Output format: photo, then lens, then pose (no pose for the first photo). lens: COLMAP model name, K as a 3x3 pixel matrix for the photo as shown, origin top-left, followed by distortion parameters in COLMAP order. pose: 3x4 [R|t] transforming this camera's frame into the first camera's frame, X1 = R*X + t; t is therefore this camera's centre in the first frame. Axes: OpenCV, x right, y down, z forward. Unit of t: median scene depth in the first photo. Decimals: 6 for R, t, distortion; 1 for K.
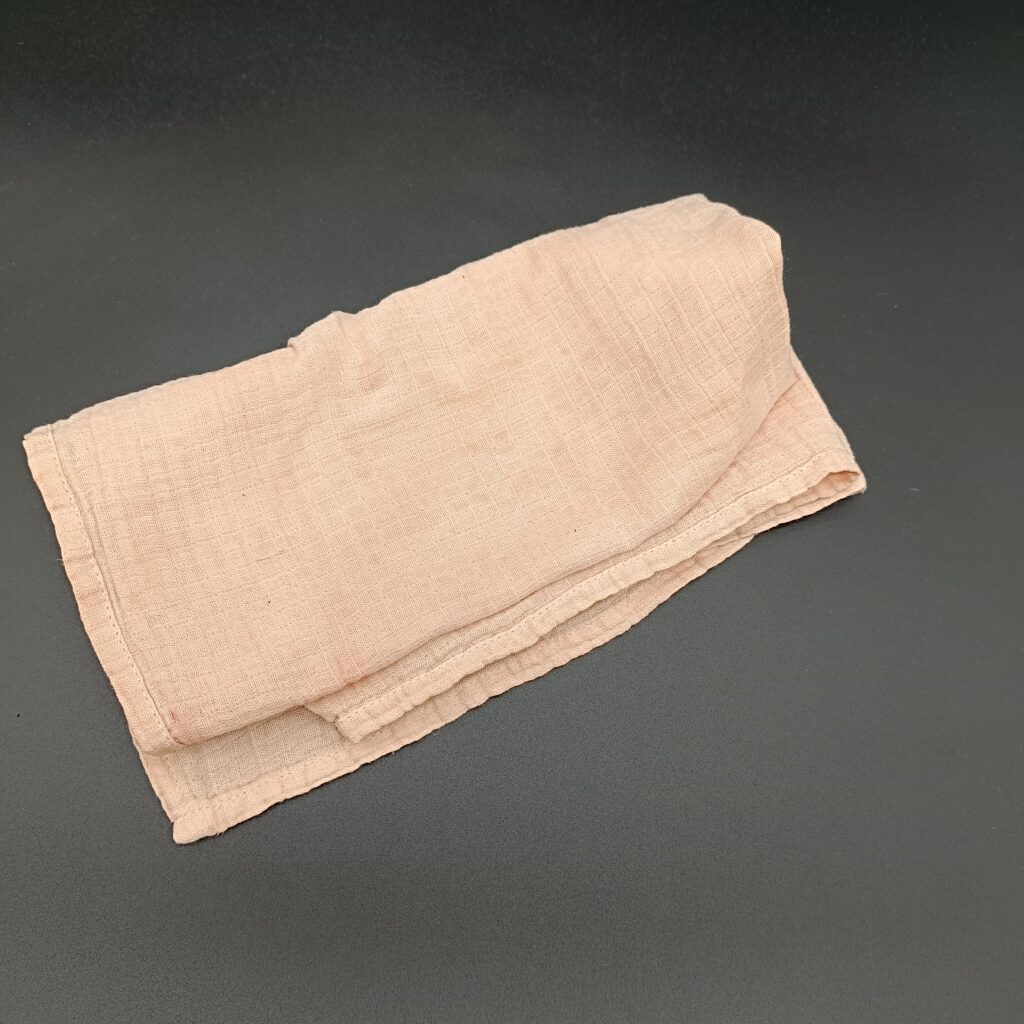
lens RADIAL K [[1943.6, 0, 512.0], [0, 1943.6, 512.0], [0, 0, 1]] dist [0.414179, -5.413609]
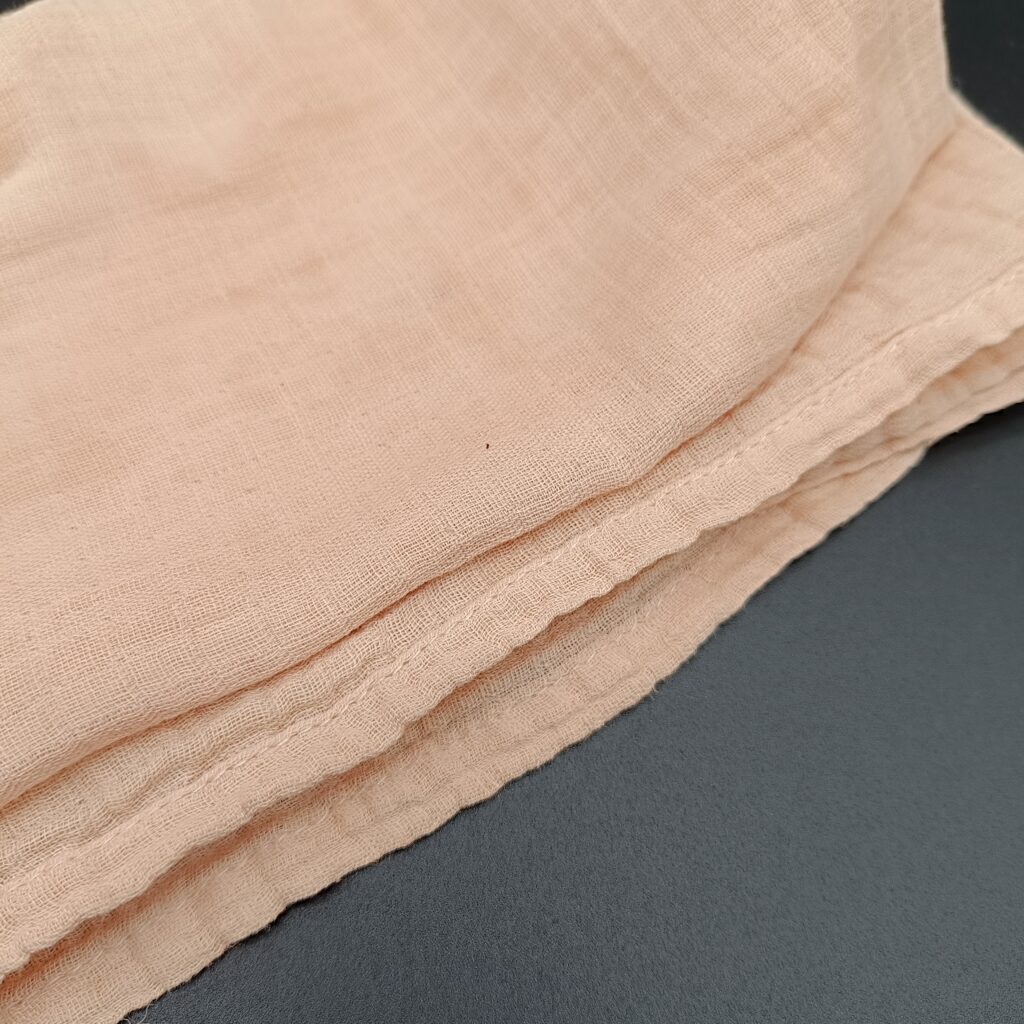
lens RADIAL K [[1129.8, 0, 547.2], [0, 1129.8, 511.8], [0, 0, 1]] dist [0.005862, -0.008247]
pose [[0.994395, -0.097145, -0.041727, 0.052741], [0.086810, 0.975477, -0.202260, 0.069664], [0.060353, 0.197504, 0.978442, 0.775386]]
